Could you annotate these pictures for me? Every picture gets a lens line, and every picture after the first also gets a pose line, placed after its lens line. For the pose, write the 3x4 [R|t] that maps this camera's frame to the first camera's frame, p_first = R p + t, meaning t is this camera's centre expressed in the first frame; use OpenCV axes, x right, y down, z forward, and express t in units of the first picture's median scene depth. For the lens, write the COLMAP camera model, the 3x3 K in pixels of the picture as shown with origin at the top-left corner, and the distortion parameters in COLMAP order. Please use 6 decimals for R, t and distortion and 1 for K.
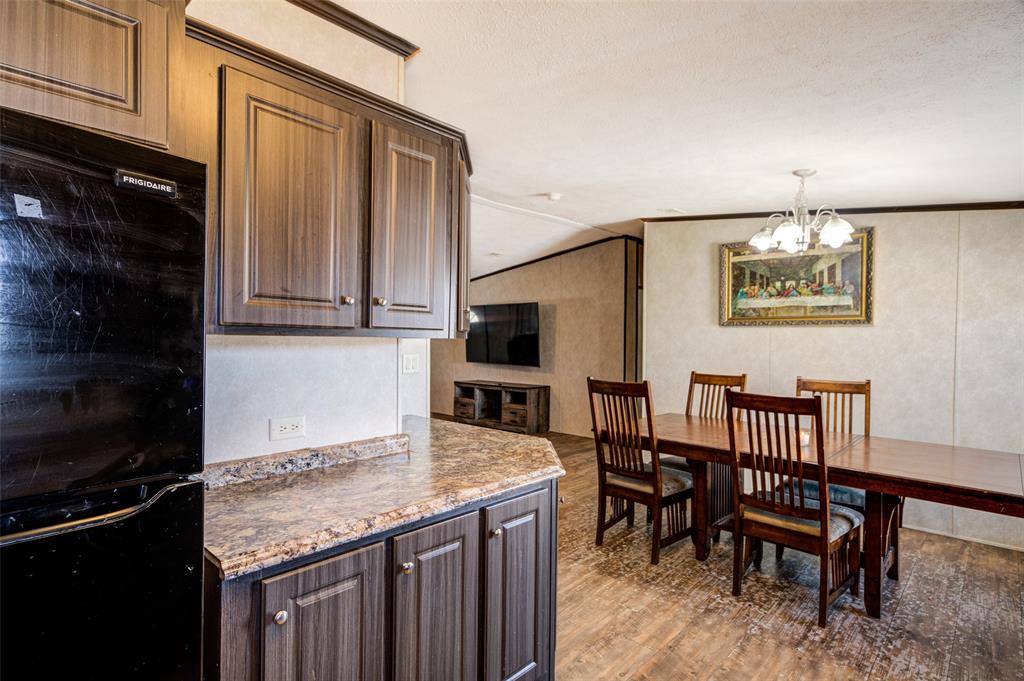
lens RADIAL K [[531.7, 0, 514.1], [0, 531.7, 341.0], [0, 0, 1]] dist [-0.006821, -0.000962]
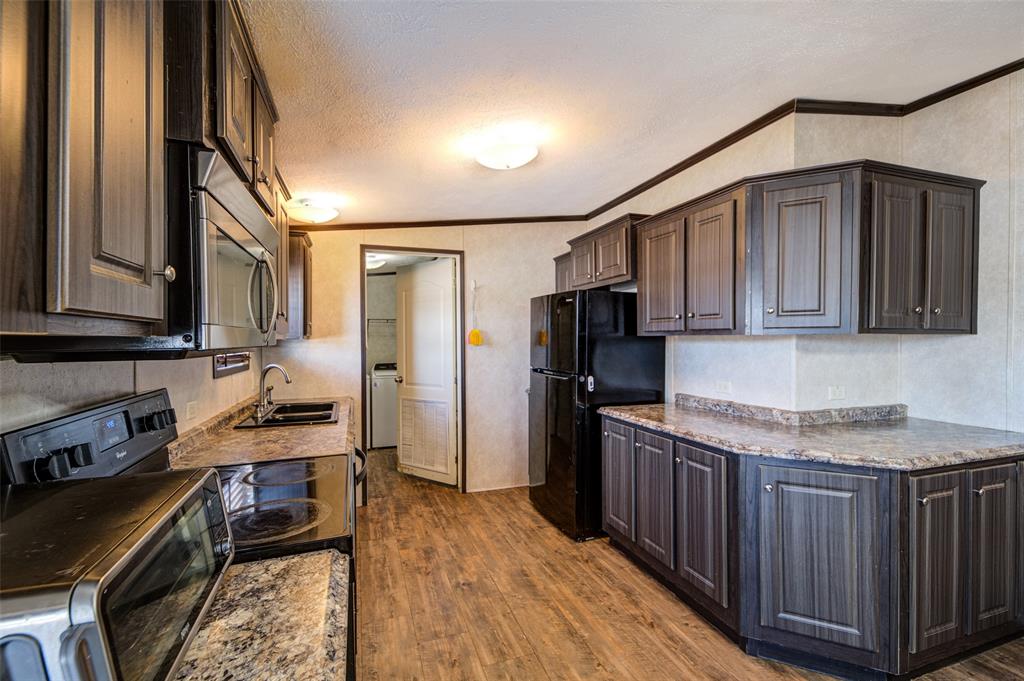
lens RADIAL K [[452.3, 0, 513.0], [0, 452.3, 341.3], [0, 0, 1]] dist [0.000674, -0.000062]
pose [[-0.454122, 0.005934, -0.890920, 1.284954], [-0.009310, 0.999892, 0.011406, -0.000475], [0.890891, 0.013474, -0.454018, 1.089023]]
